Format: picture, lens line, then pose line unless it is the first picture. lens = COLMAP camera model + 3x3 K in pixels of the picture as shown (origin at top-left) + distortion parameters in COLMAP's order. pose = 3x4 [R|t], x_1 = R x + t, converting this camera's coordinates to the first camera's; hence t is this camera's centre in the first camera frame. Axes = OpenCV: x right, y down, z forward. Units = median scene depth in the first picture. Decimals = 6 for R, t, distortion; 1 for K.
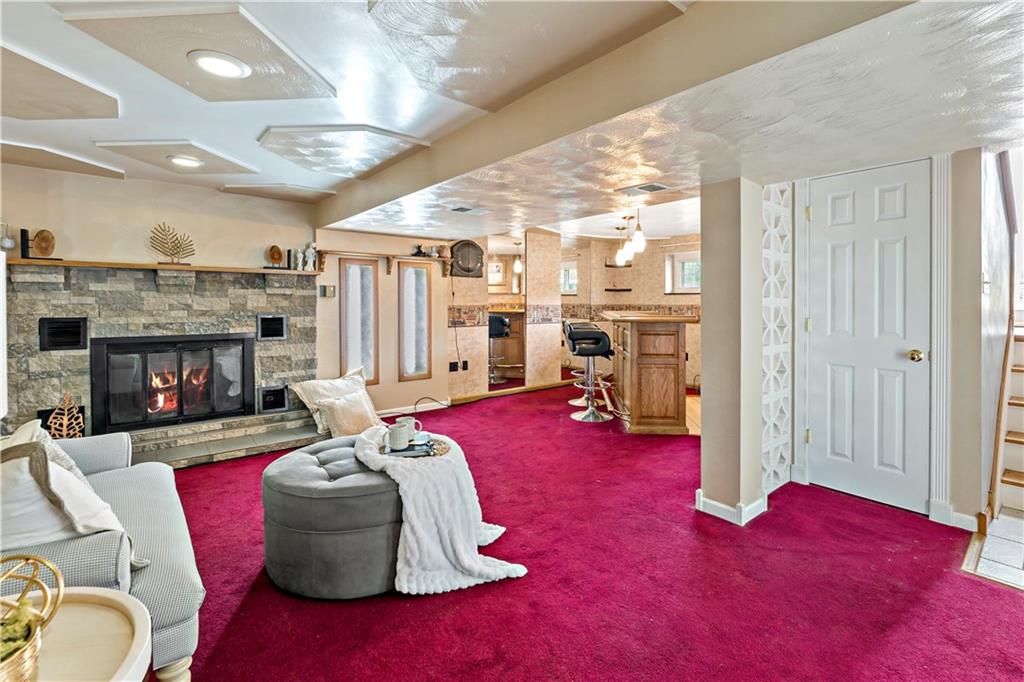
lens RADIAL K [[450.0, 0, 513.6], [0, 450.0, 307.9], [0, 0, 1]] dist [0.001028, 0.000194]
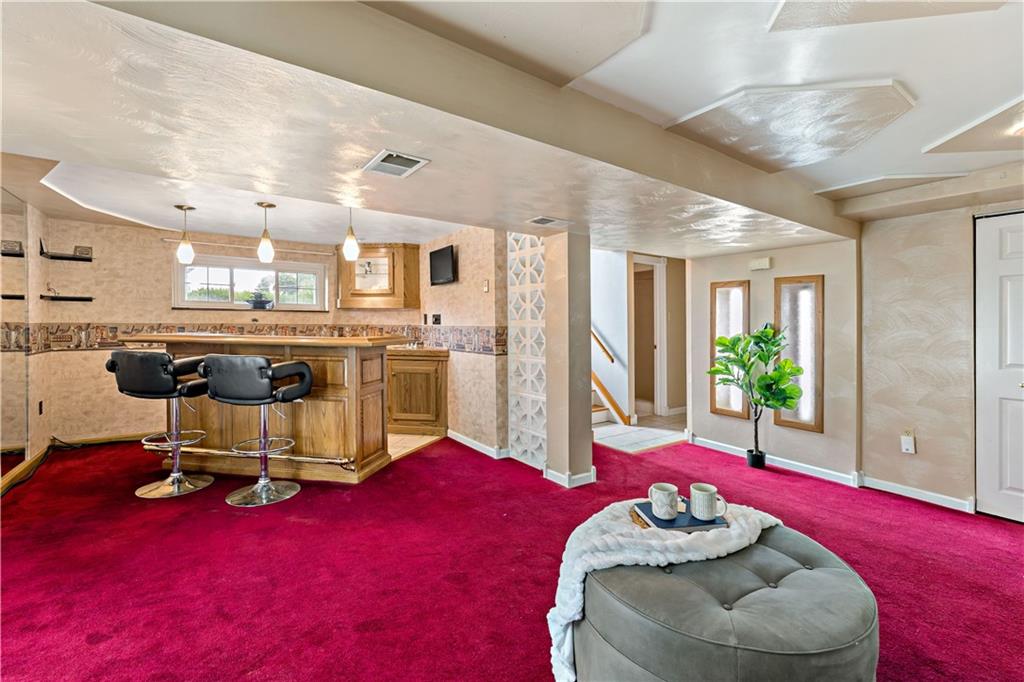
lens RADIAL K [[450.9, 0, 514.4], [0, 450.9, 323.1], [0, 0, 1]] dist [0.000480, 0.000029]
pose [[0.079440, -0.001632, 0.996838, -0.874777], [0.003304, 0.999994, 0.001374, -0.018174], [-0.996834, 0.003184, 0.079444, 1.064880]]
